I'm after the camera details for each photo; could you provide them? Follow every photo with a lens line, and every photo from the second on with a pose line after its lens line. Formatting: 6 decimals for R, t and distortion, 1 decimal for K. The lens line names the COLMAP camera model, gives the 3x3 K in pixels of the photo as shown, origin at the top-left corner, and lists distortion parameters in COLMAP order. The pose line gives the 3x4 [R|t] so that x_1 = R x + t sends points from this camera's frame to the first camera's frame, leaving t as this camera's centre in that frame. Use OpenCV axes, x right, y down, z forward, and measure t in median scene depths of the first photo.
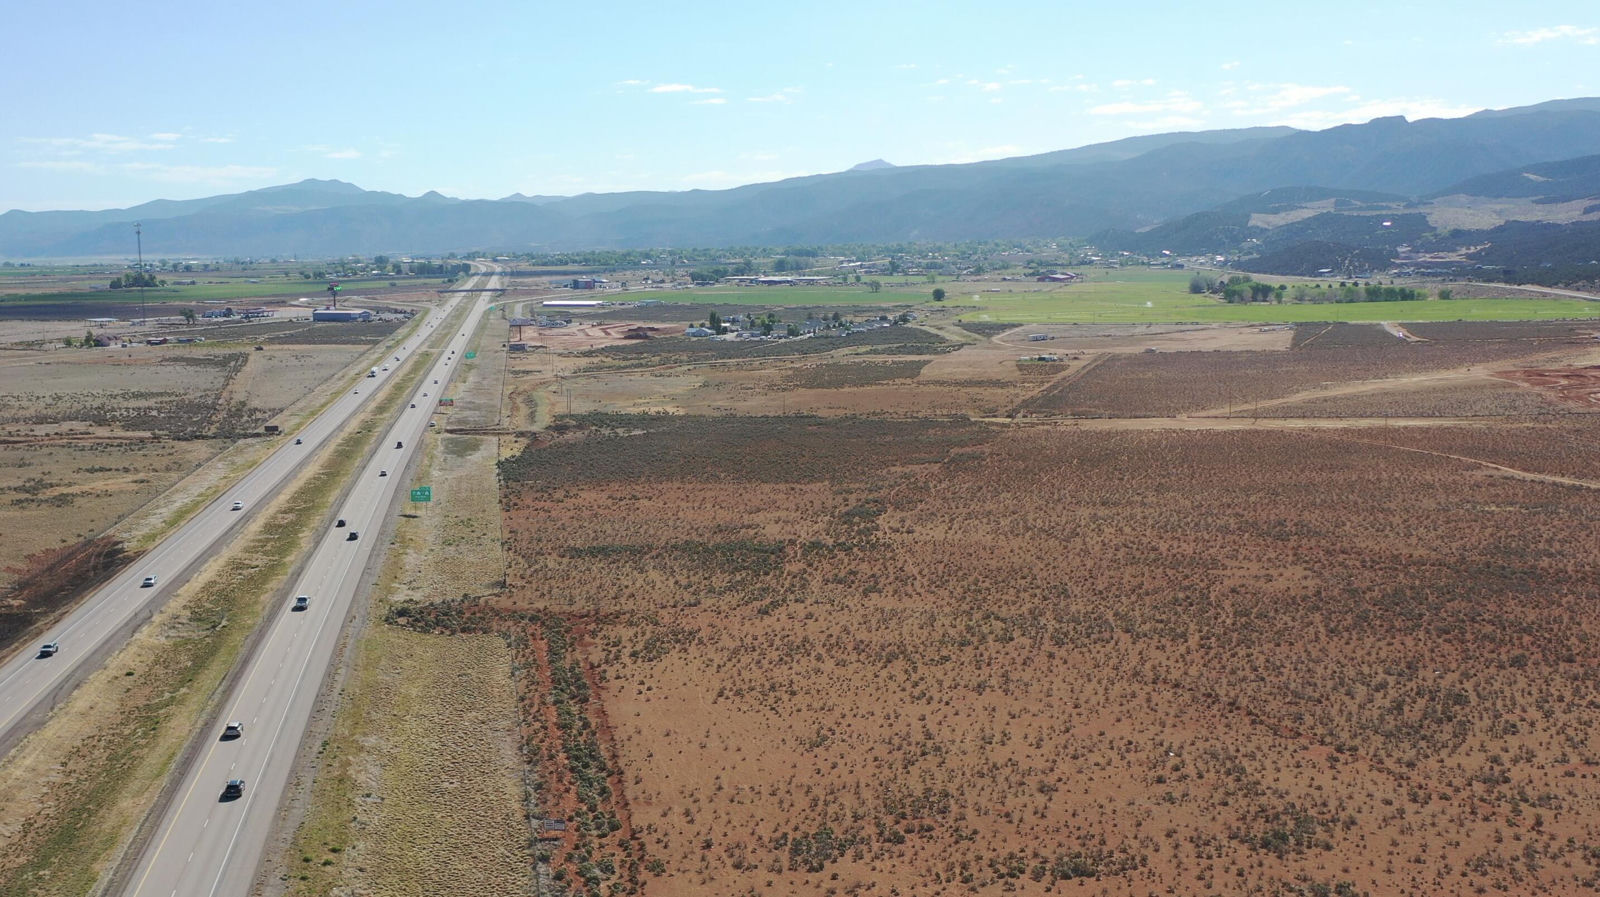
lens RADIAL K [[1821.2, 0, 796.5], [0, 1821.2, 444.5], [0, 0, 1]] dist [0.012716, 0.000000]
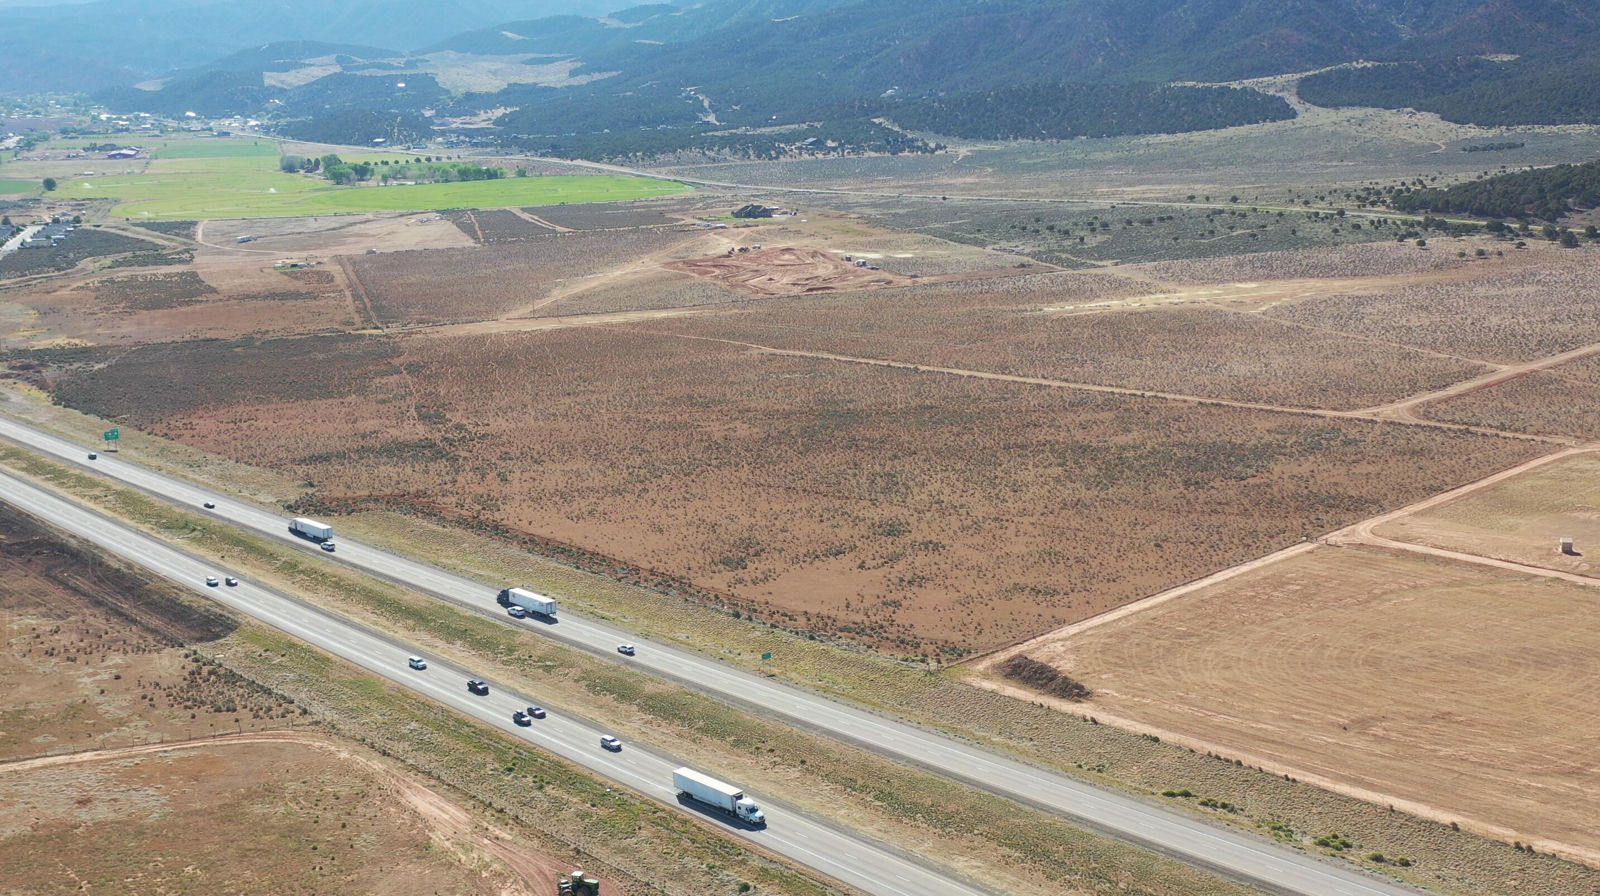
lens RADIAL K [[1821.2, 0, 801.9], [0, 1821.2, 449.7], [0, 0, 1]] dist [0.012716, 0.000000]
pose [[0.850252, -0.112847, 0.514136, -0.328233], [0.066126, 0.991910, 0.108357, -0.053356], [-0.522205, -0.058133, 0.850836, -0.319437]]
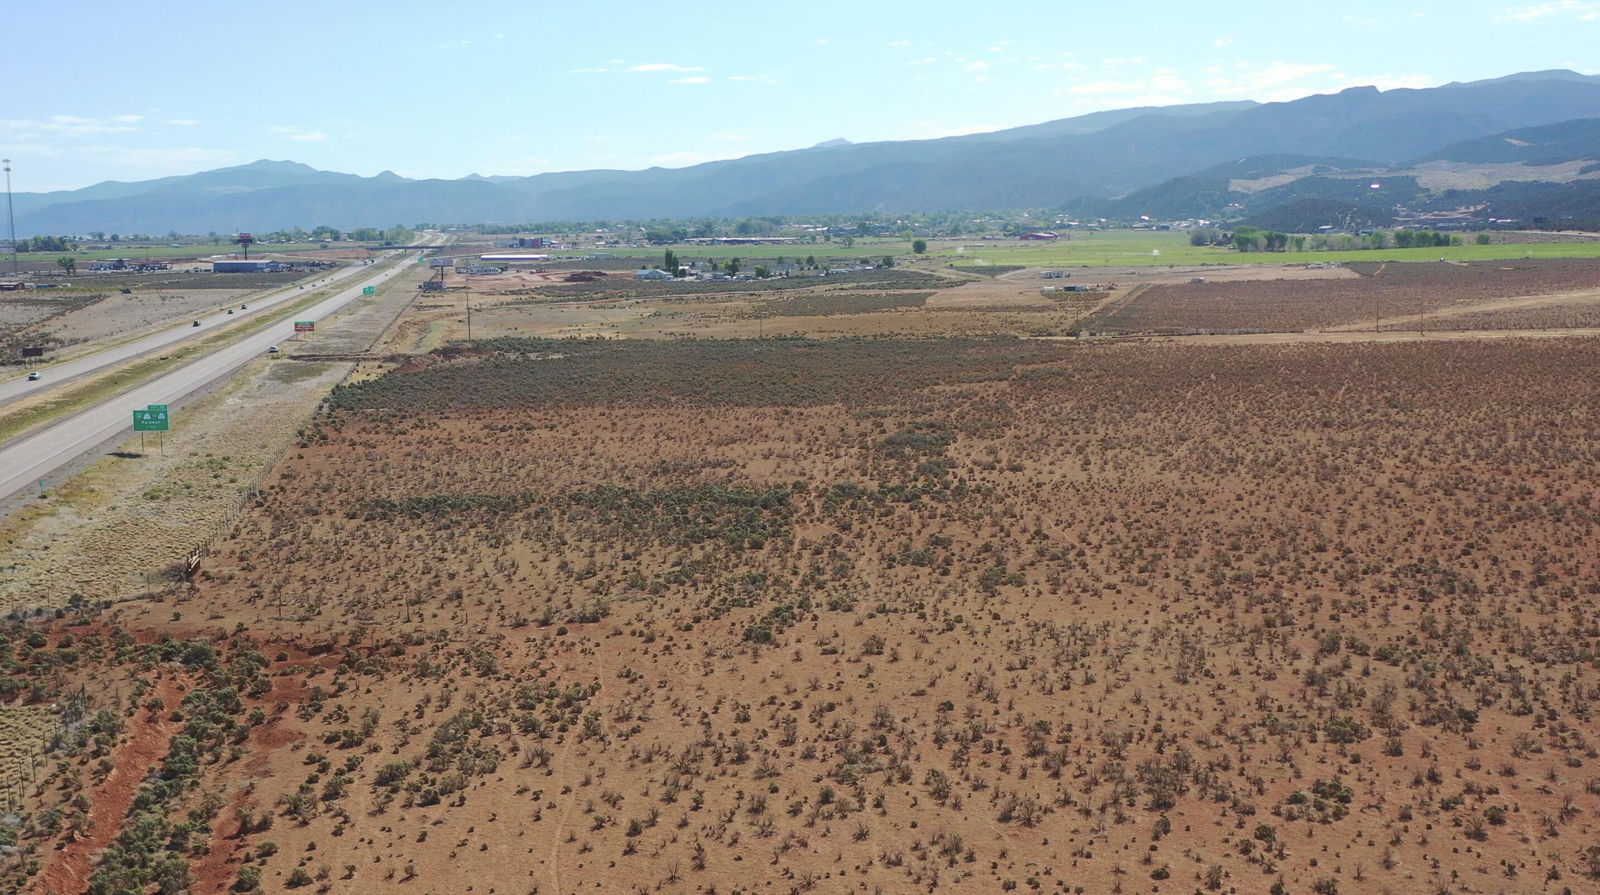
lens RADIAL K [[1821.2, 0, 795.8], [0, 1821.2, 446.6], [0, 0, 1]] dist [0.012716, 0.000000]
pose [[0.999766, -0.007487, 0.020312, -0.008547], [0.007272, 0.999917, 0.010628, 0.021753], [-0.020390, -0.010478, 0.999737, 0.284963]]
